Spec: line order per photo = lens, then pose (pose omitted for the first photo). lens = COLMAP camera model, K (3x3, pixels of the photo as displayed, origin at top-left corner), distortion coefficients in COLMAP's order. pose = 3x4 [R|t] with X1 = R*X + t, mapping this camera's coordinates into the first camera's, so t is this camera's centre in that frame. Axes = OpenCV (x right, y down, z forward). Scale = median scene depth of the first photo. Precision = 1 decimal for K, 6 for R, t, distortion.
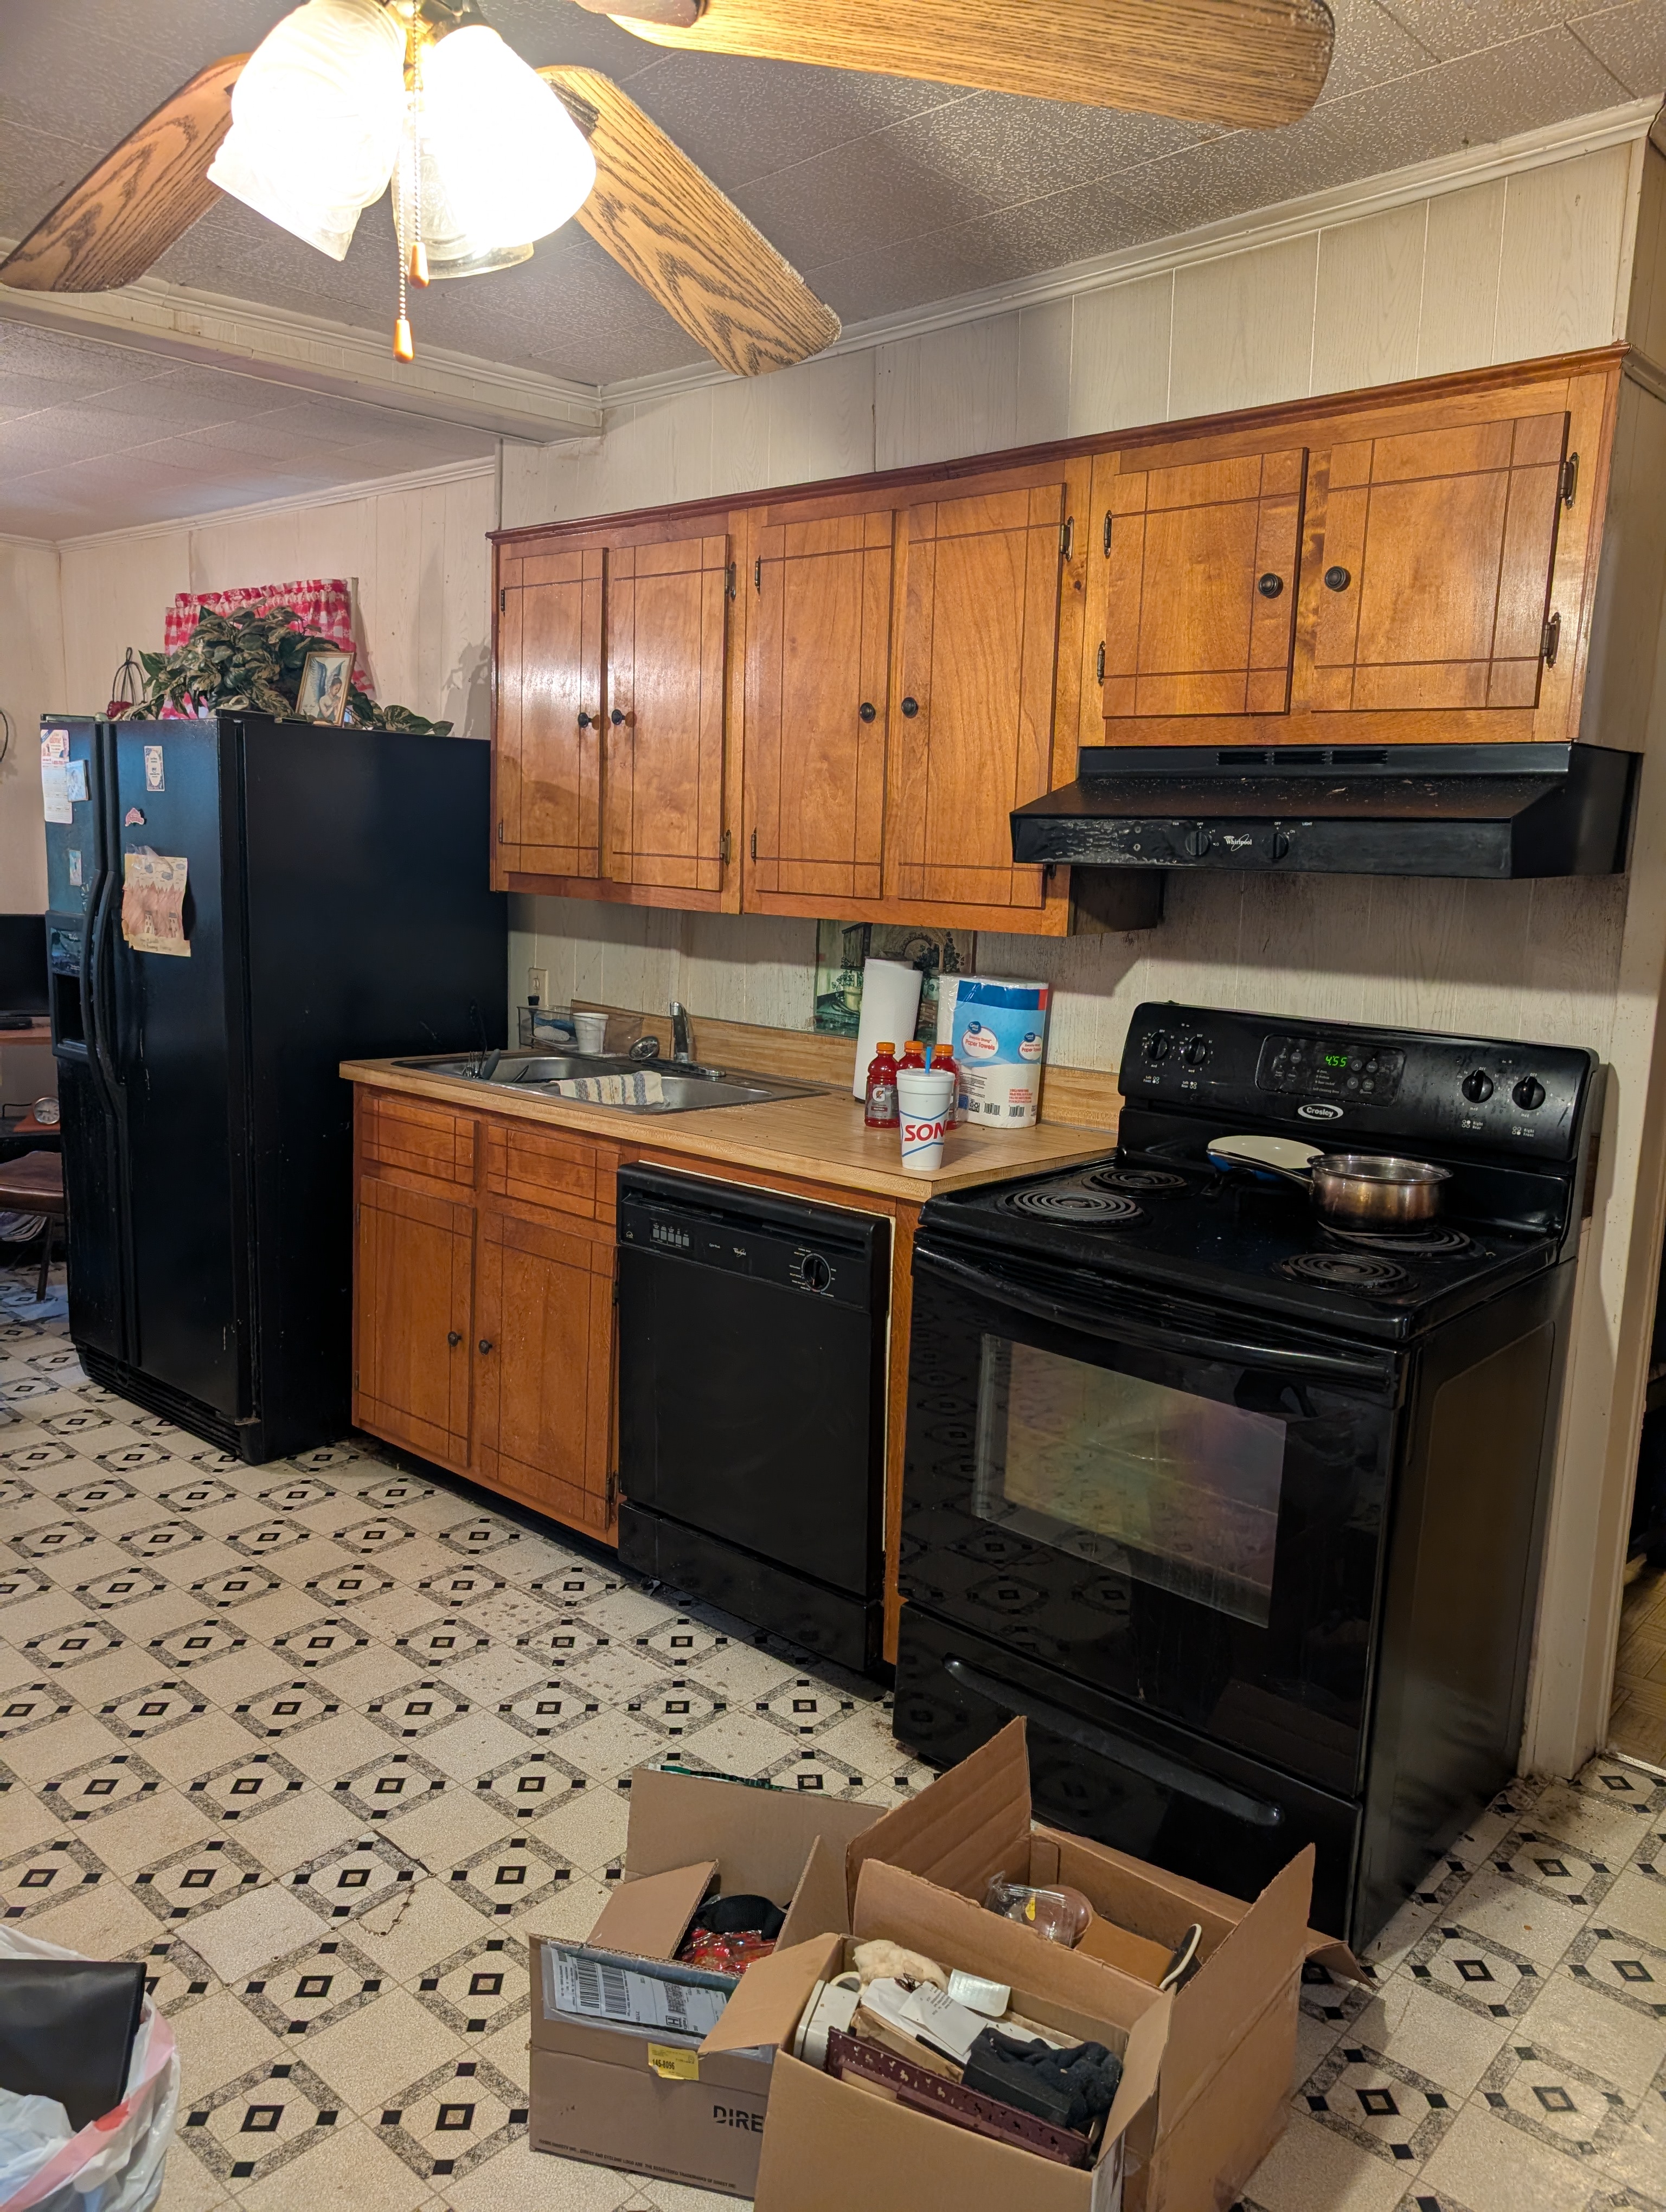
lens RADIAL K [[1583.5, 0, 827.7], [0, 1583.5, 1111.9], [0, 0, 1]] dist [0.013363, -0.000949]
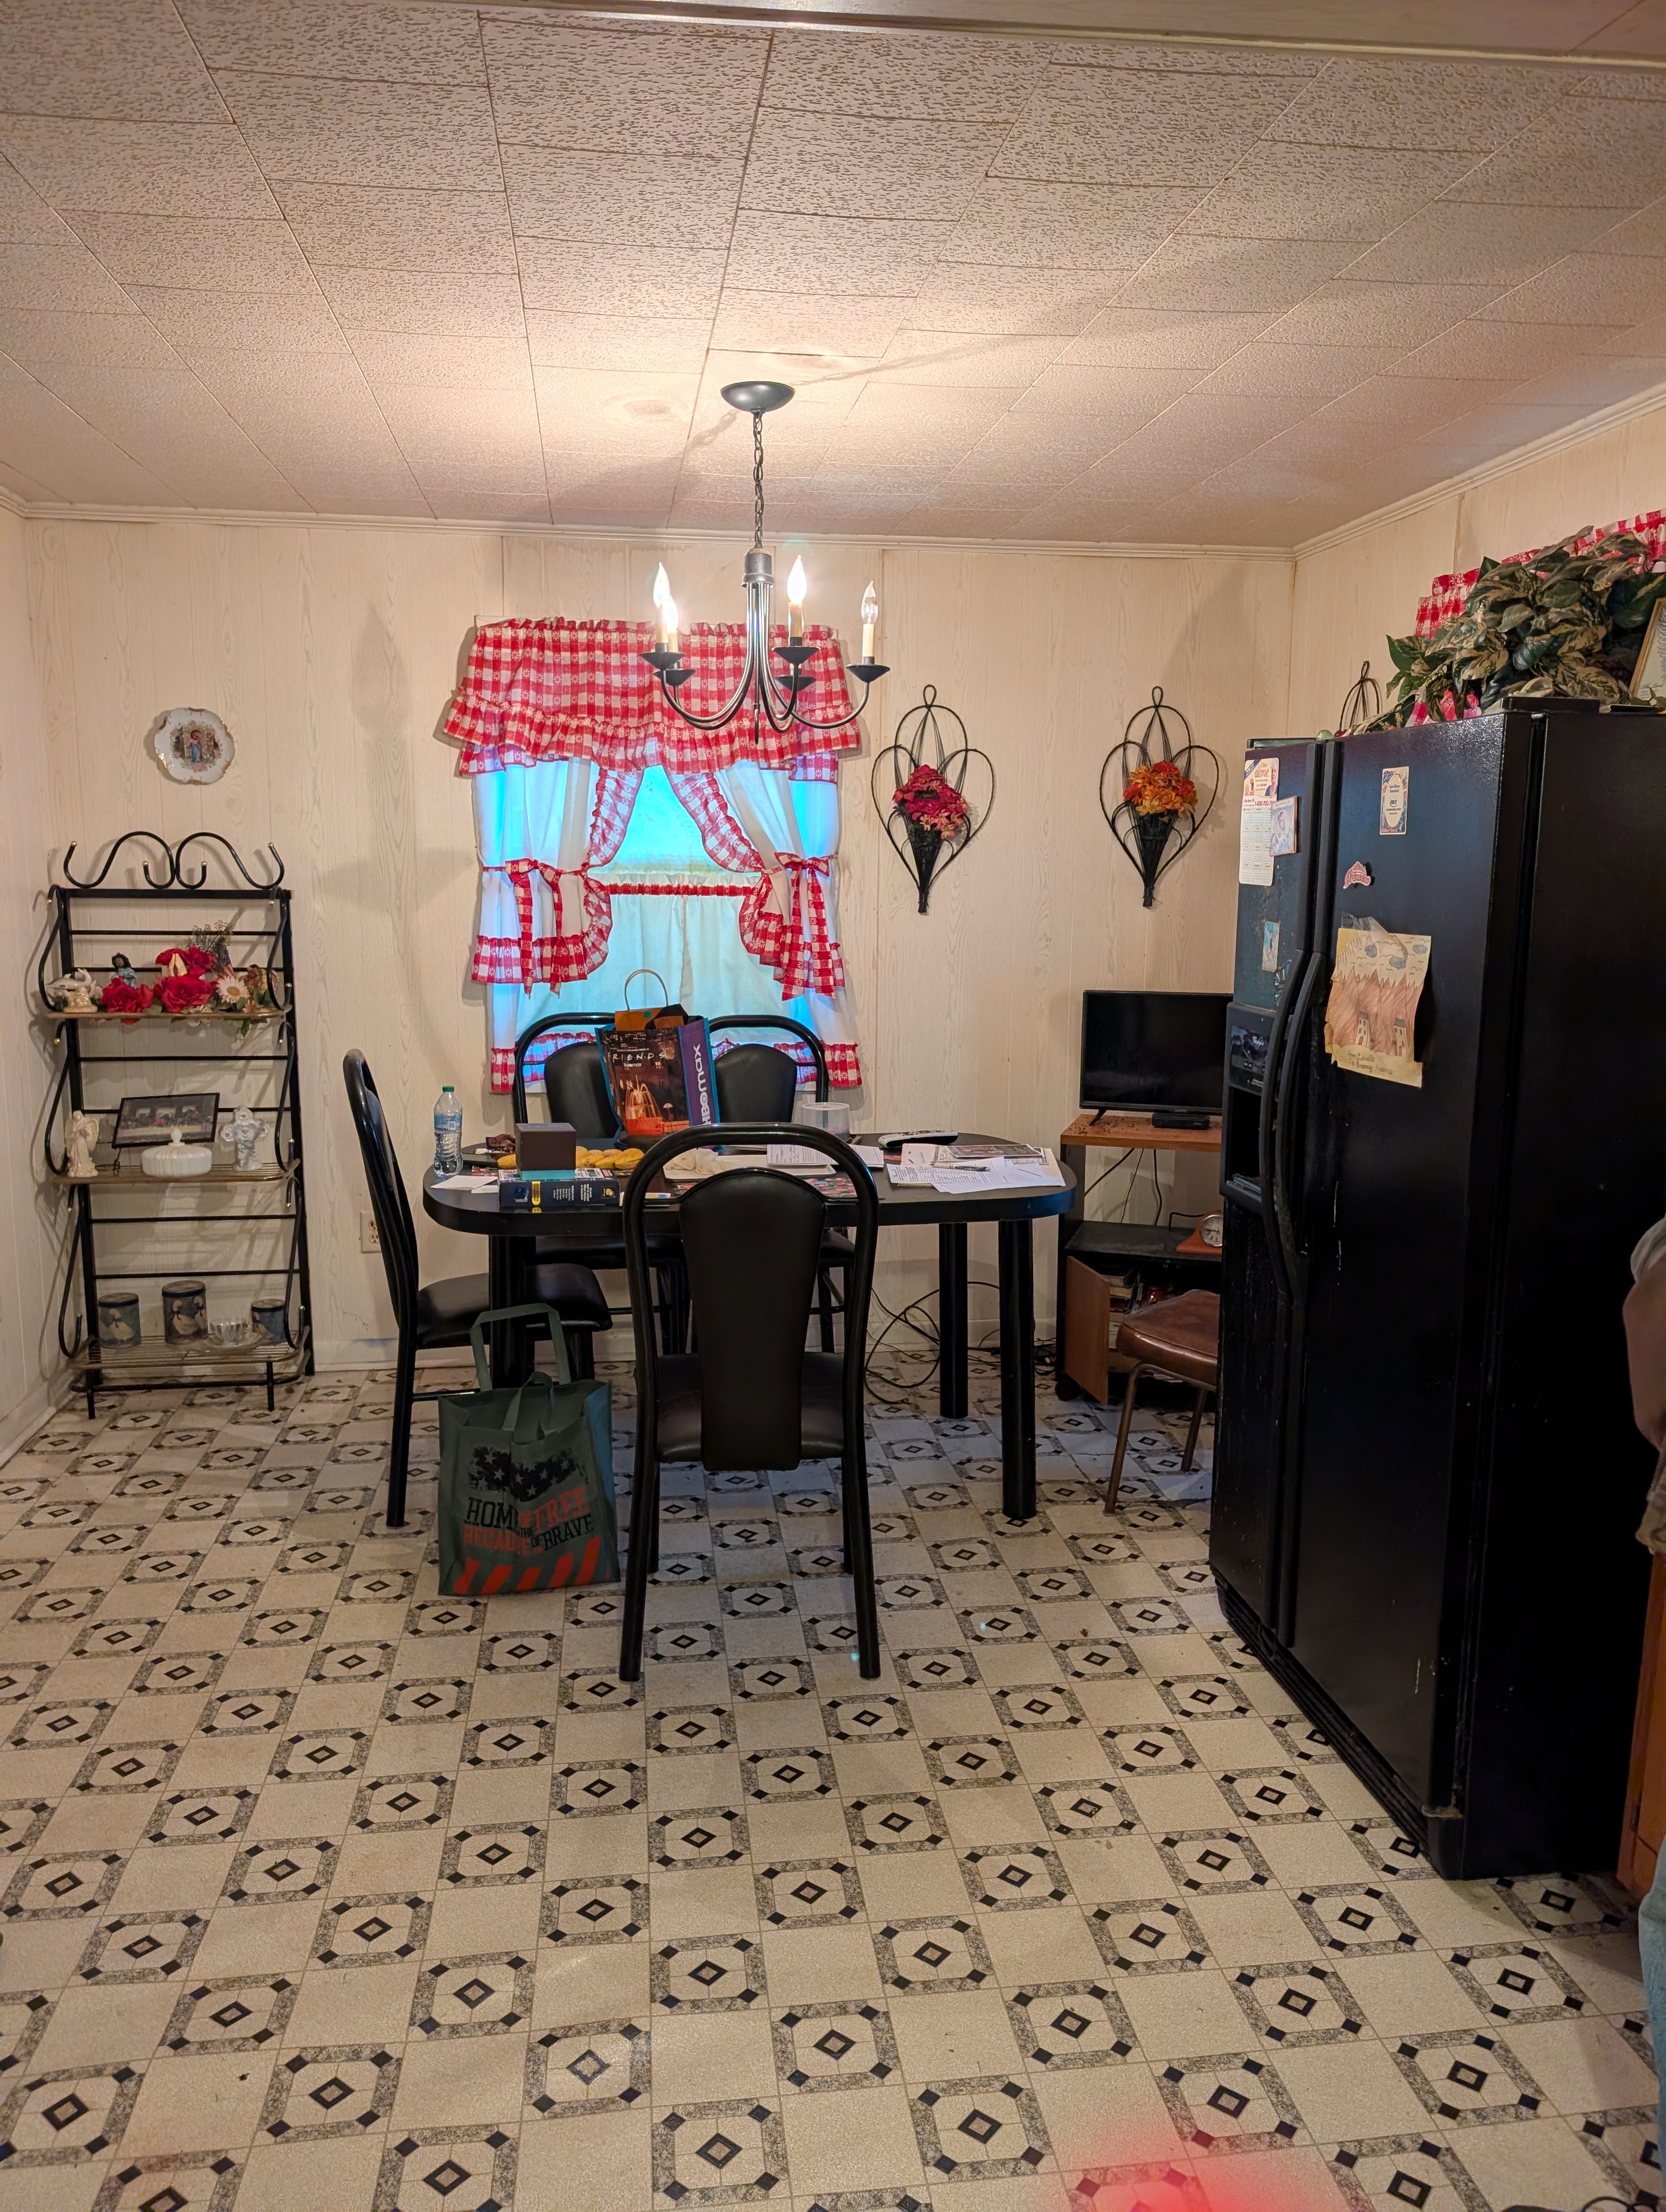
lens RADIAL K [[1583.5, 0, 827.7], [0, 1583.5, 1111.9], [0, 0, 1]] dist [0.013363, -0.000949]
pose [[0.753275, 0.072328, -0.653717, -0.143229], [-0.091032, 0.995834, 0.005285, -0.062056], [0.651376, 0.055528, 0.756721, 0.315935]]
